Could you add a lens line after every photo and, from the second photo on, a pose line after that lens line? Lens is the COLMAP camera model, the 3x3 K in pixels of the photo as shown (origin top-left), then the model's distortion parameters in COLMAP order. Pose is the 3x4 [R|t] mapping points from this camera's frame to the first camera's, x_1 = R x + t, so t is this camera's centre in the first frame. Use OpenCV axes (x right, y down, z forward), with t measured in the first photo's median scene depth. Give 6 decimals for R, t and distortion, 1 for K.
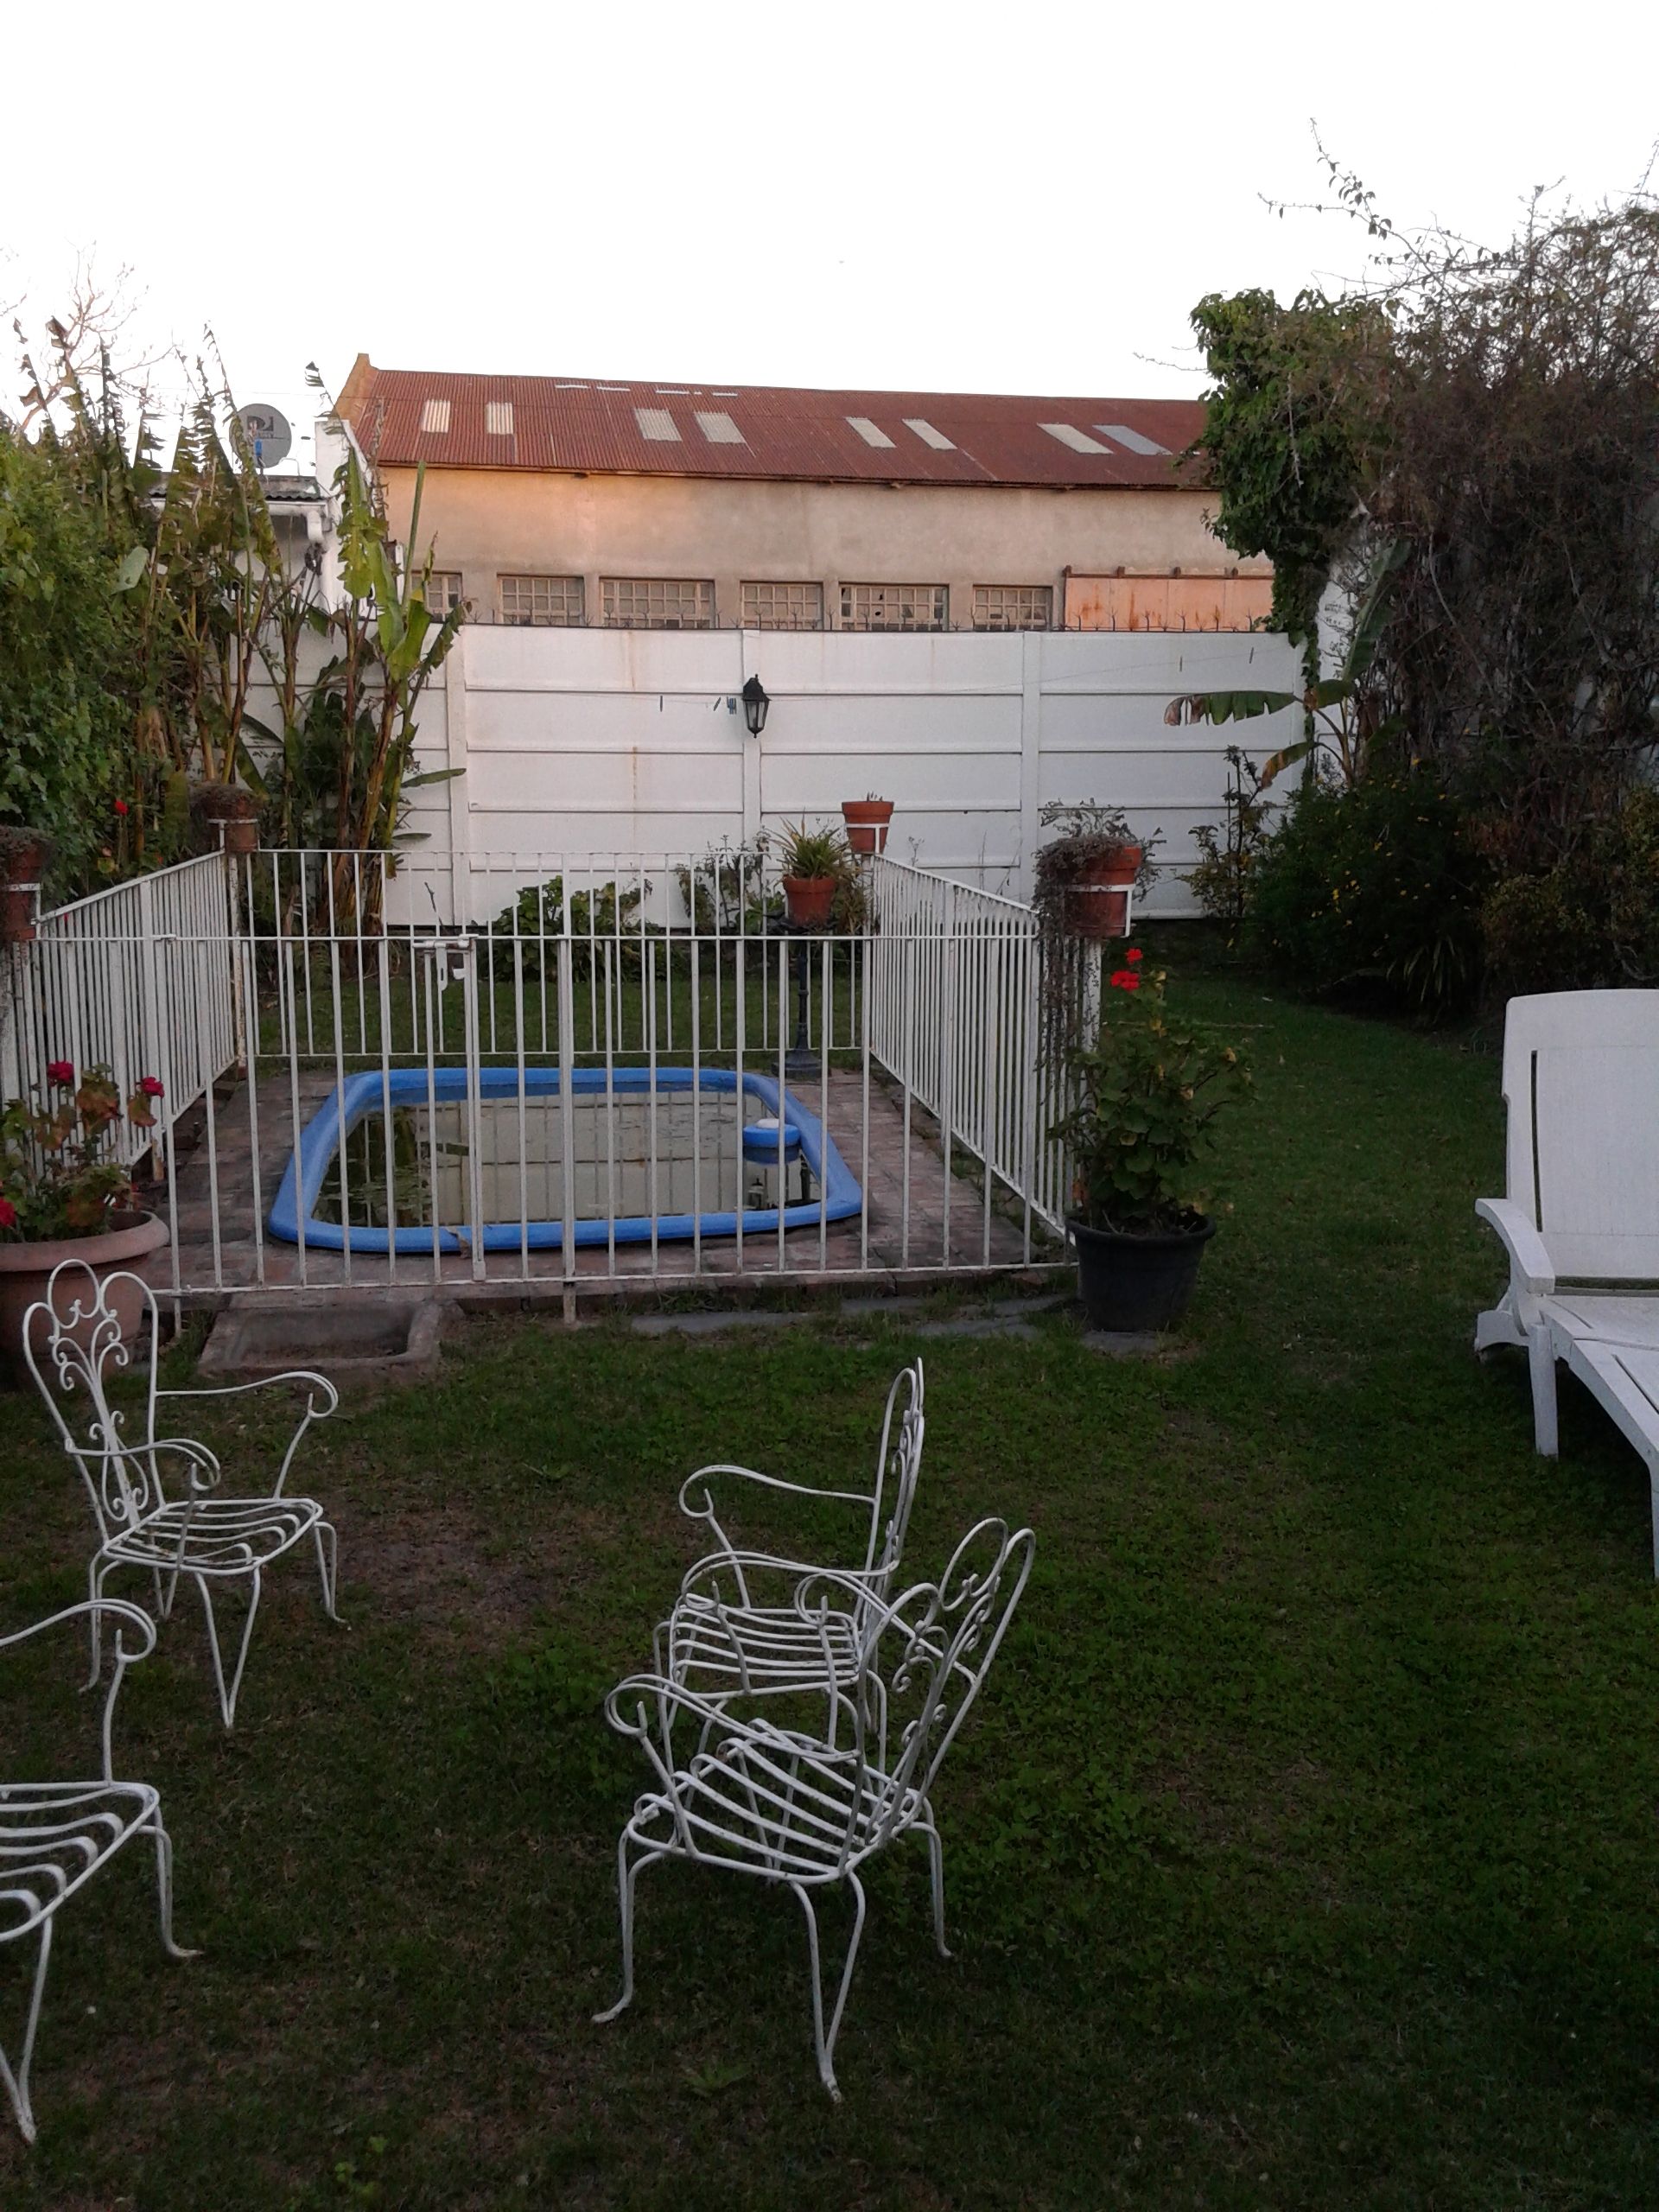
lens RADIAL K [[2094.7, 0, 842.3], [0, 2094.7, 1104.1], [0, 0, 1]] dist [0.012713, 0.000000]
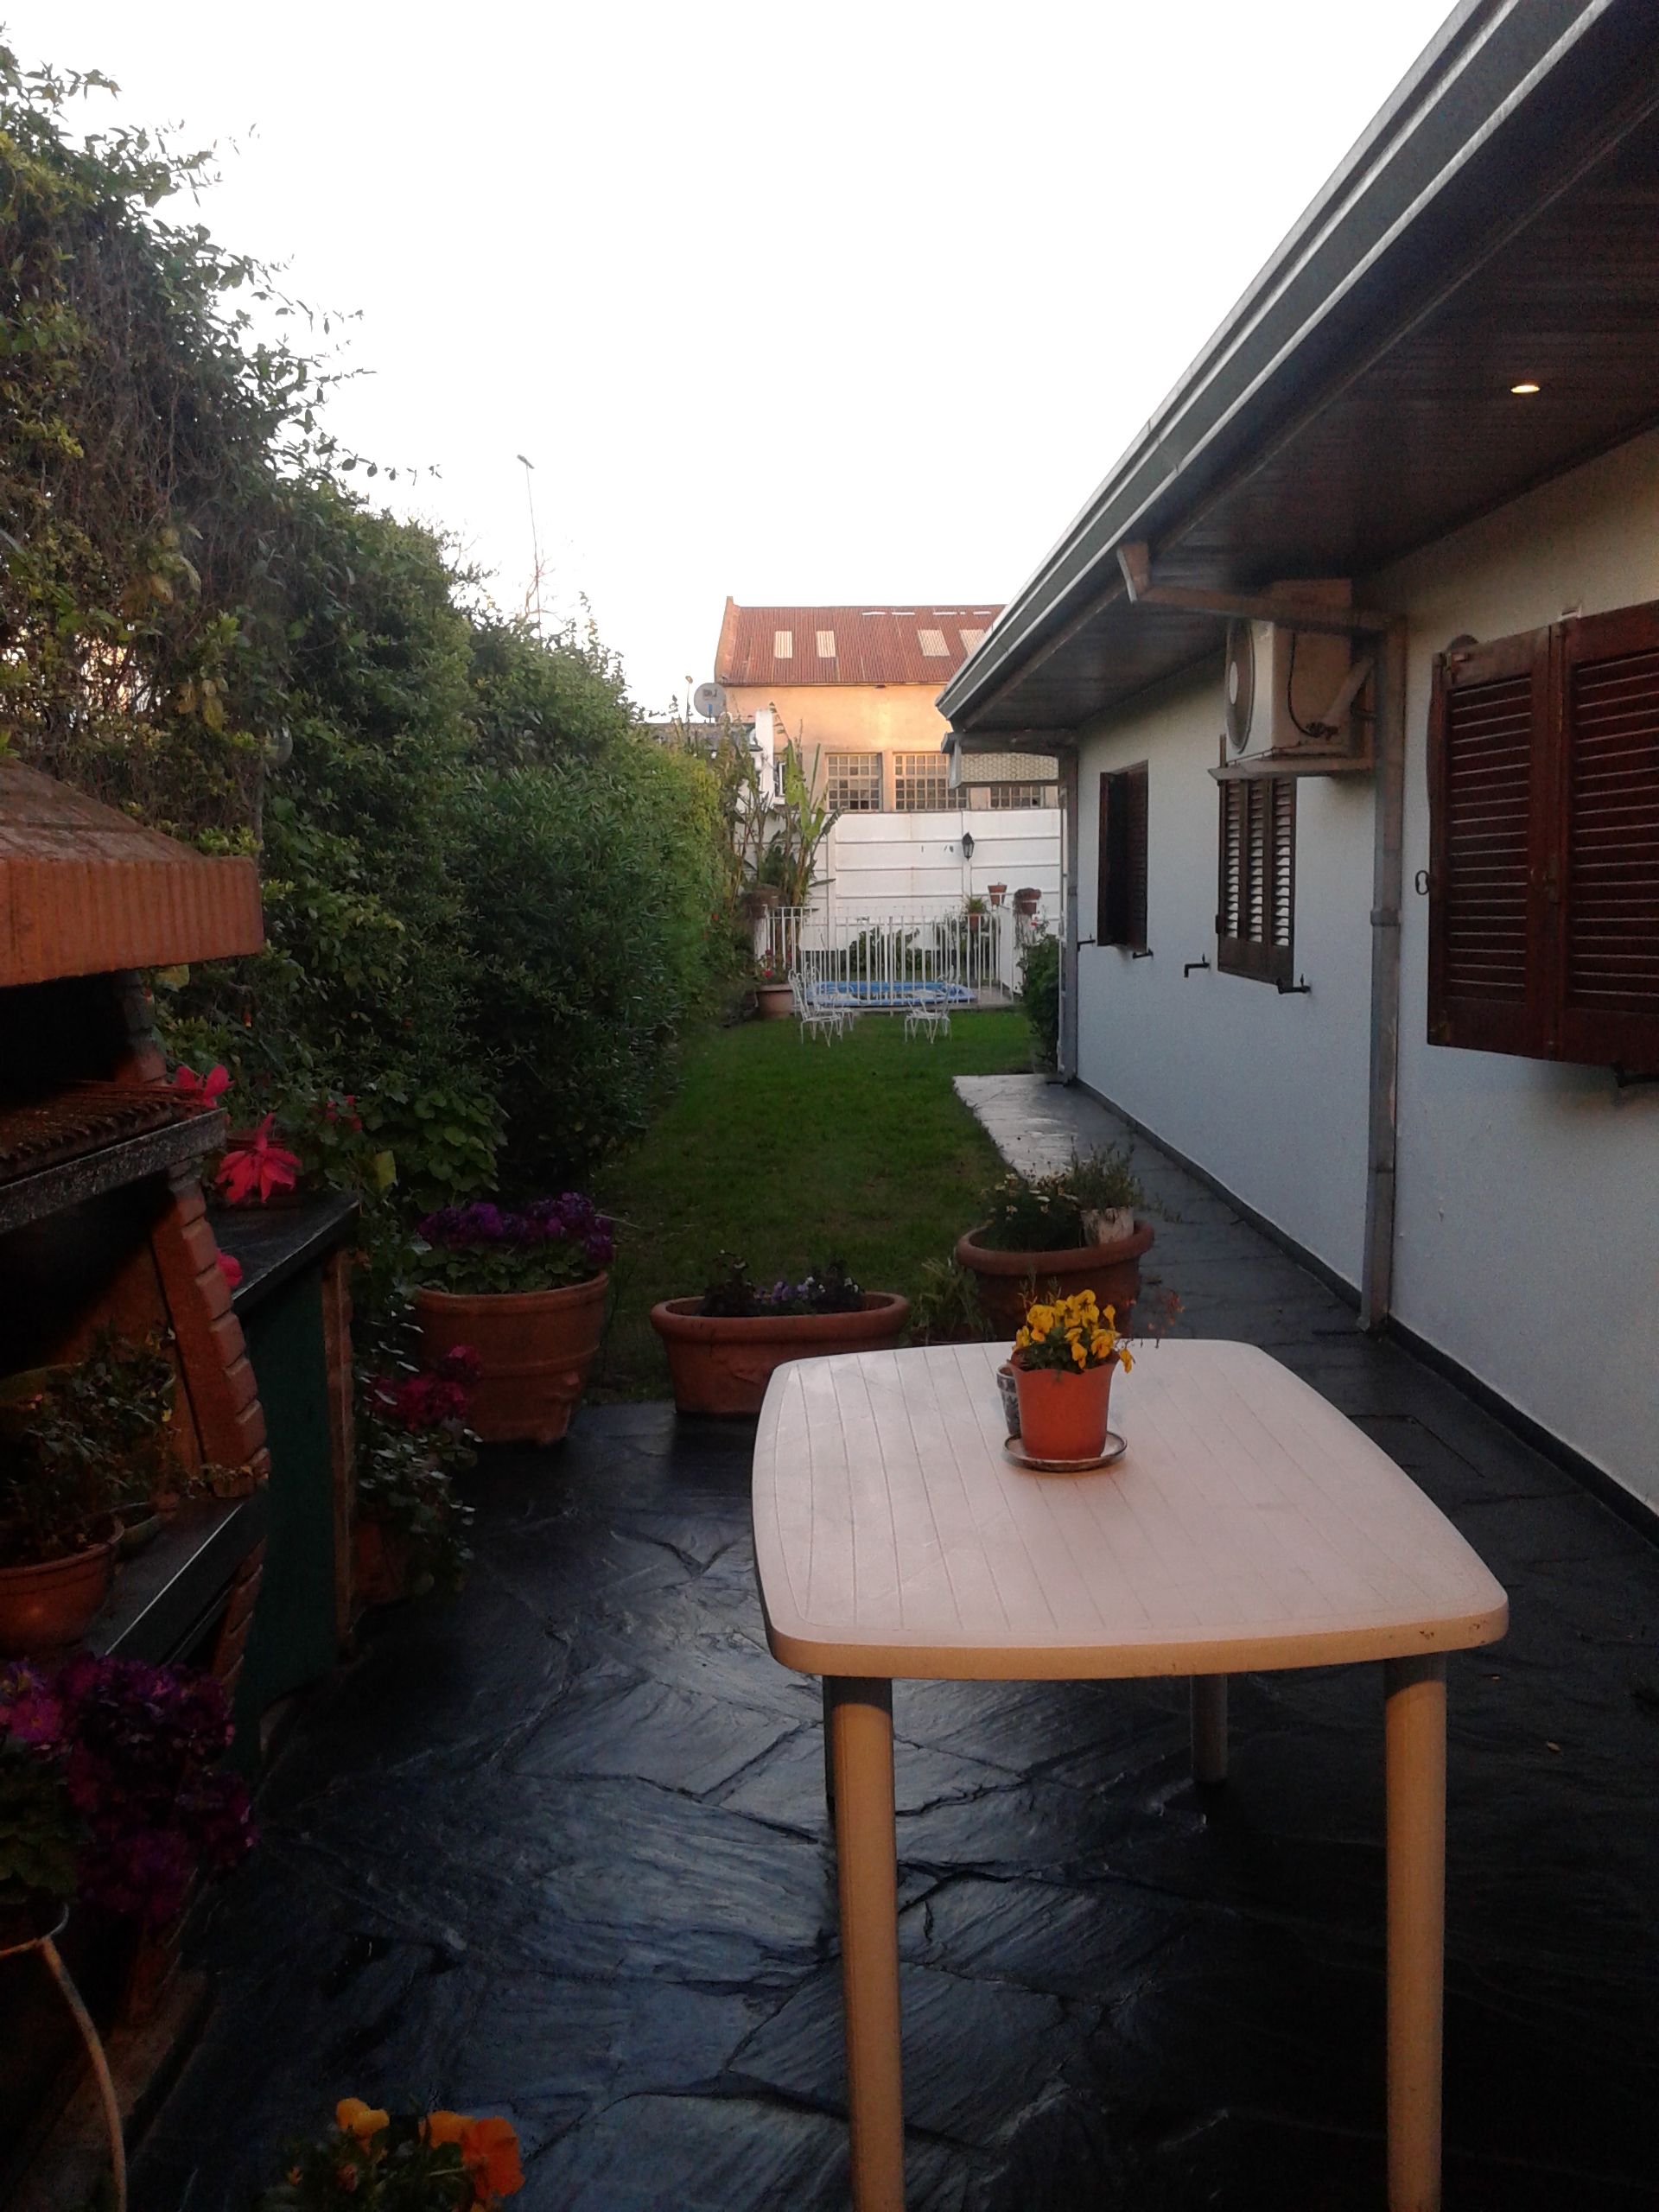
lens RADIAL K [[2094.7, 0, 826.5], [0, 2094.7, 1108.8], [0, 0, 1]] dist [0.012713, 0.000000]
pose [[0.989372, -0.006710, -0.145249, 0.126642], [-0.000504, 0.998771, -0.049568, 0.186765], [0.145403, 0.049115, 0.988153, -1.140165]]
